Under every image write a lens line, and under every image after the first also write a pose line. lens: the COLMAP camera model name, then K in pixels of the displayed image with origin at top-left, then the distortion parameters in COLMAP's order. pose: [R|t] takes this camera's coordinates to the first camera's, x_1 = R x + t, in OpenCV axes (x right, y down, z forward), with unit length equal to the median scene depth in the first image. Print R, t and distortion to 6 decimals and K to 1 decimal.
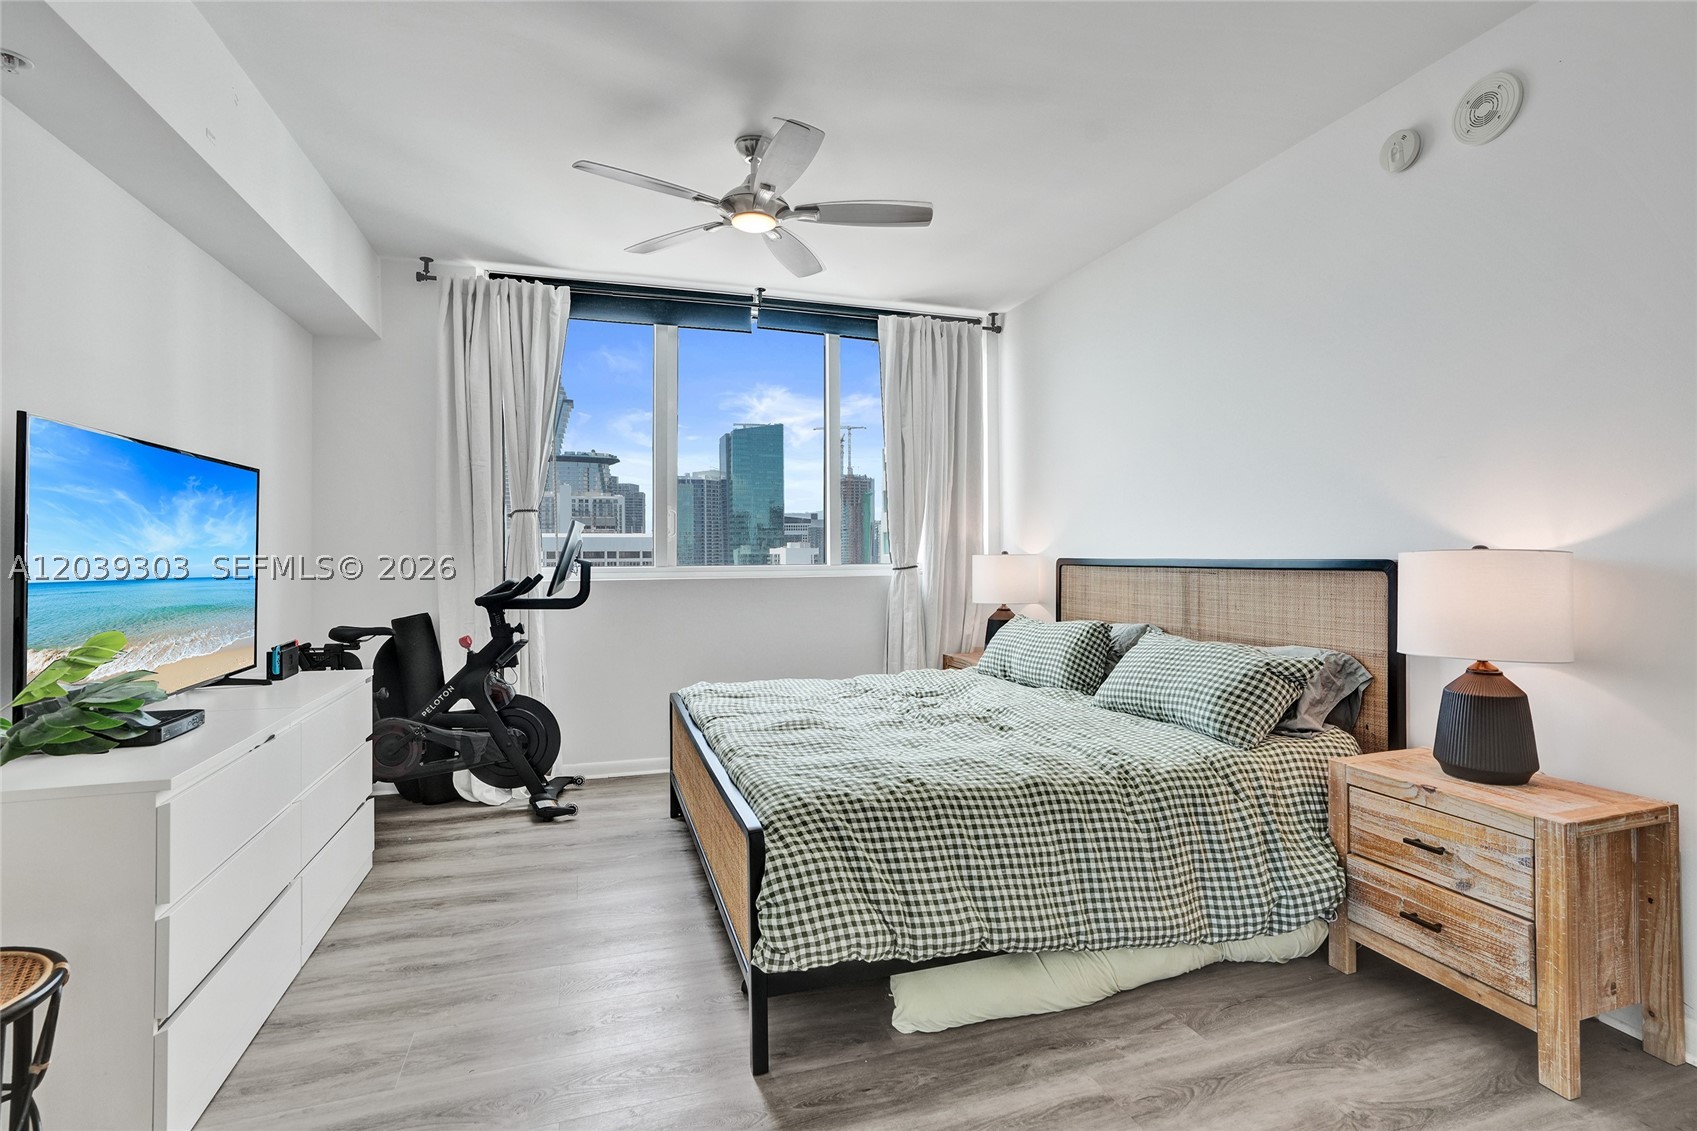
lens RADIAL K [[837.5, 0, 911.1], [0, 837.5, 575.8], [0, 0, 1]] dist [-0.032839, 0.015359]
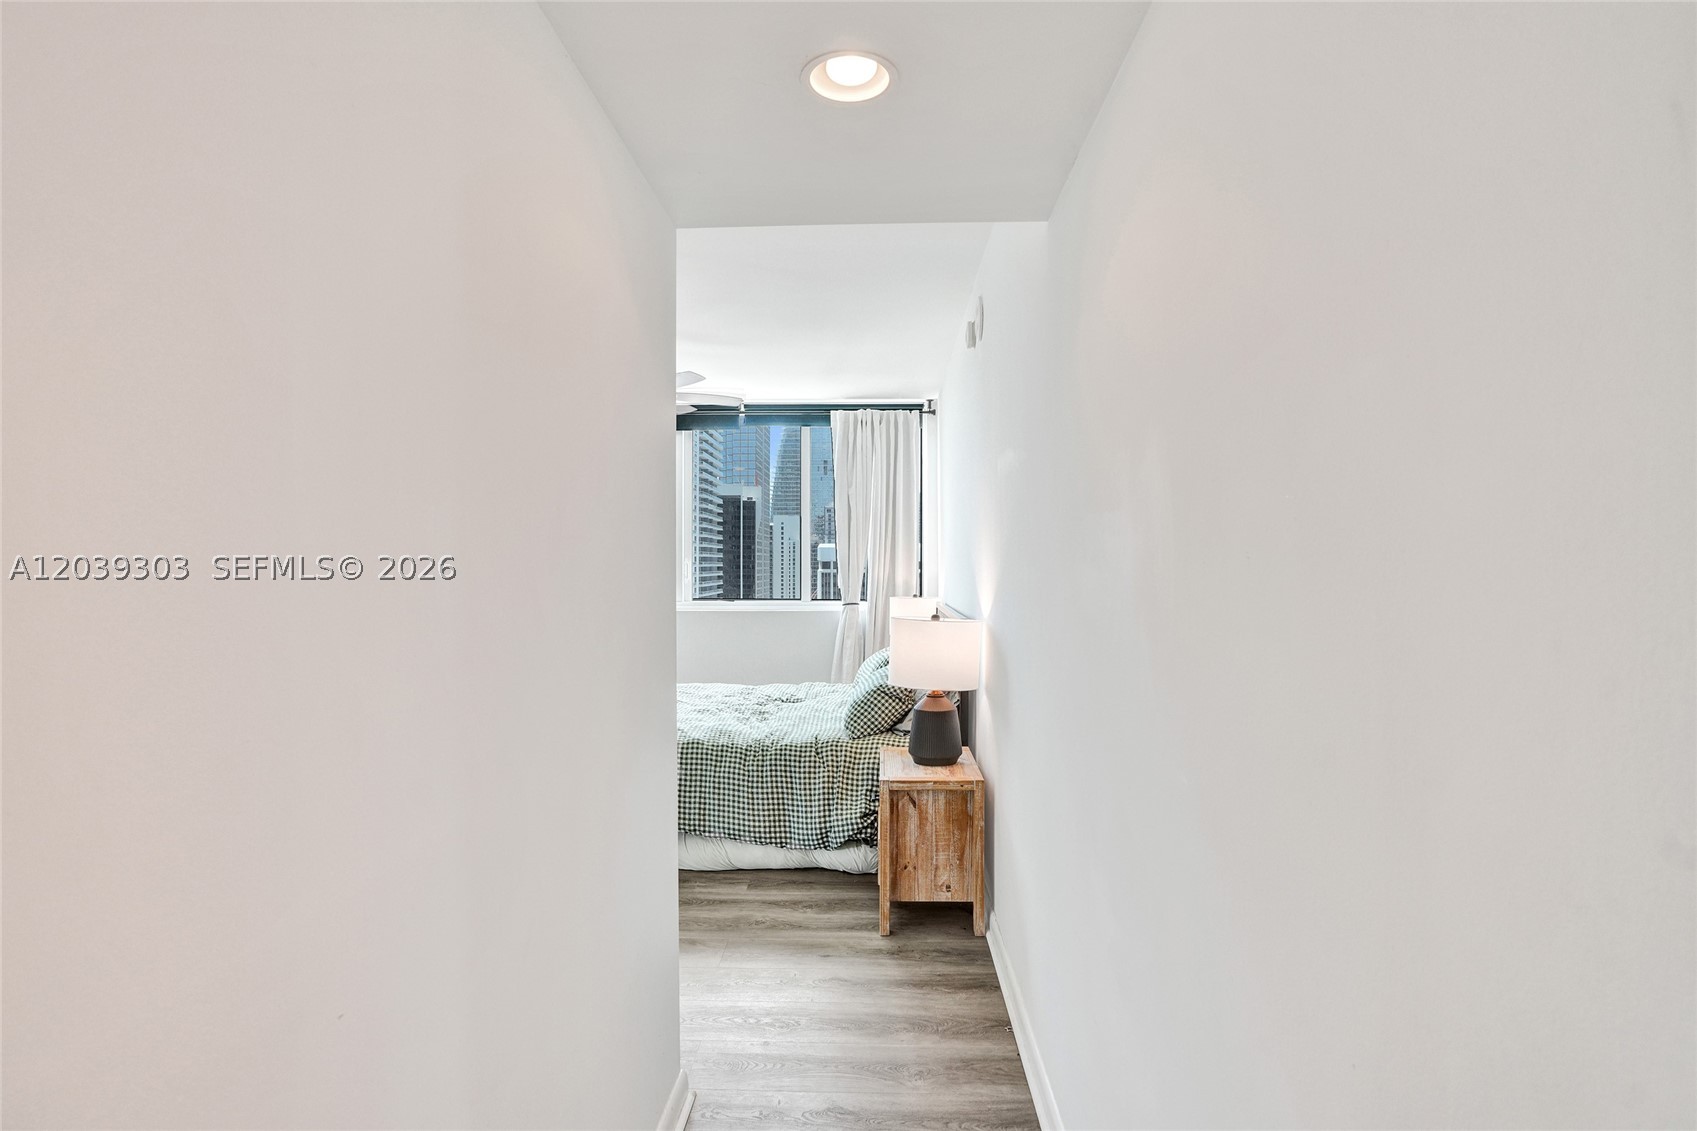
lens RADIAL K [[879.6, 0, 856.7], [0, 879.6, 572.2], [0, 0, 1]] dist [-0.004260, -0.000036]
pose [[0.936398, 0.008676, -0.350834, 0.941400], [-0.013120, 0.999861, -0.010292, -0.086698], [0.350696, 0.014240, 0.936381, -0.540076]]
